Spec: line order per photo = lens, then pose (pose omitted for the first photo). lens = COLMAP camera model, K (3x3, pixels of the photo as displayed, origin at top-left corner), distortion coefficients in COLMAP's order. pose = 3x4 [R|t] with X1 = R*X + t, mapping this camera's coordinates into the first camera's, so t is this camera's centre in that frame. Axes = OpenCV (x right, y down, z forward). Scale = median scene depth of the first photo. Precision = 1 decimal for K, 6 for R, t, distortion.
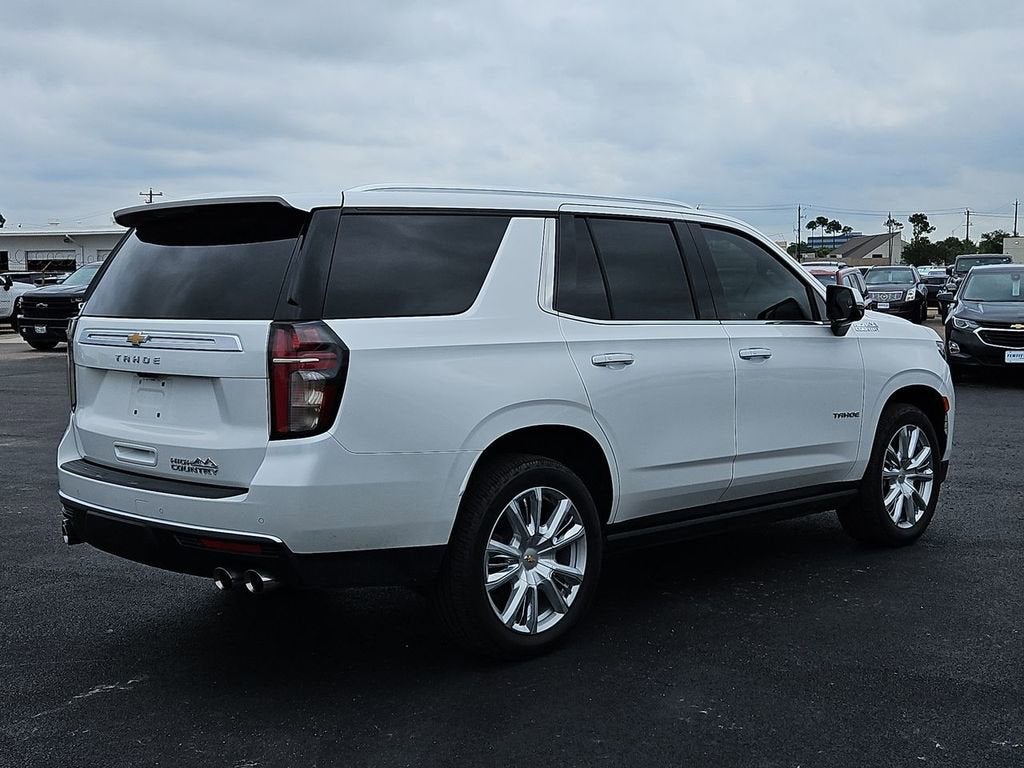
lens RADIAL K [[1284.7, 0, 510.8], [0, 1284.7, 382.3], [0, 0, 1]] dist [0.040726, 0.000000]
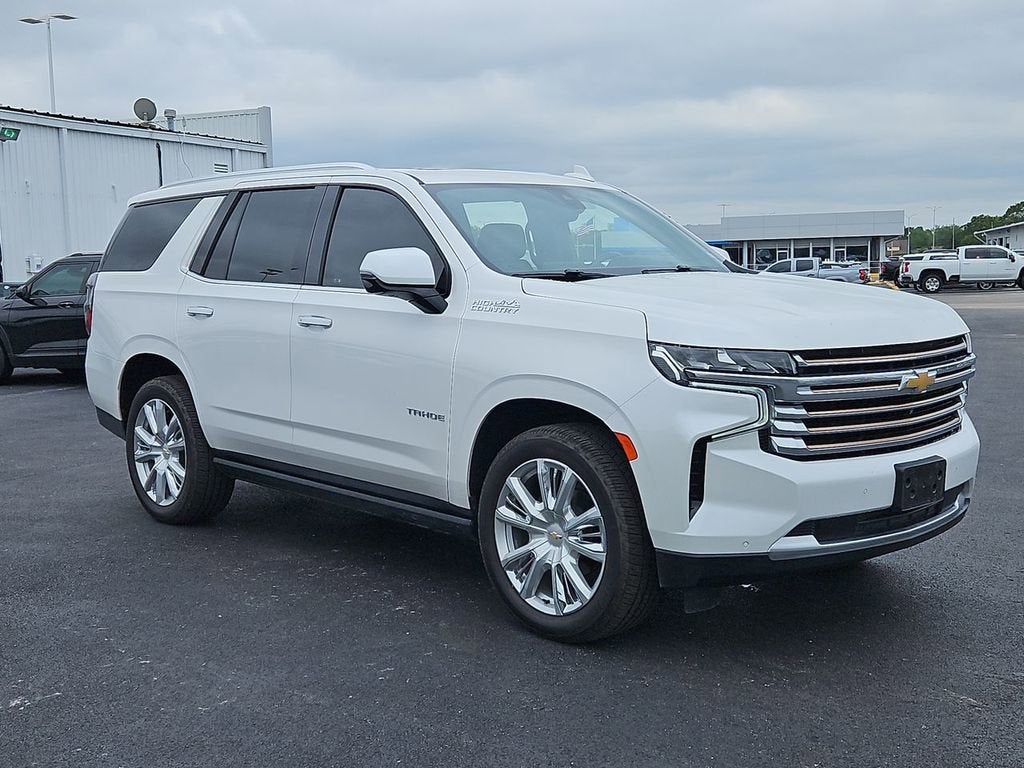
lens RADIAL K [[1284.7, 0, 510.3], [0, 1284.7, 390.4], [0, 0, 1]] dist [0.040726, 0.000000]
pose [[-0.036660, 0.106062, -0.993684, 1.771195], [-0.071933, 0.991493, 0.108482, -0.133702], [0.996736, 0.075455, -0.028719, 1.829837]]
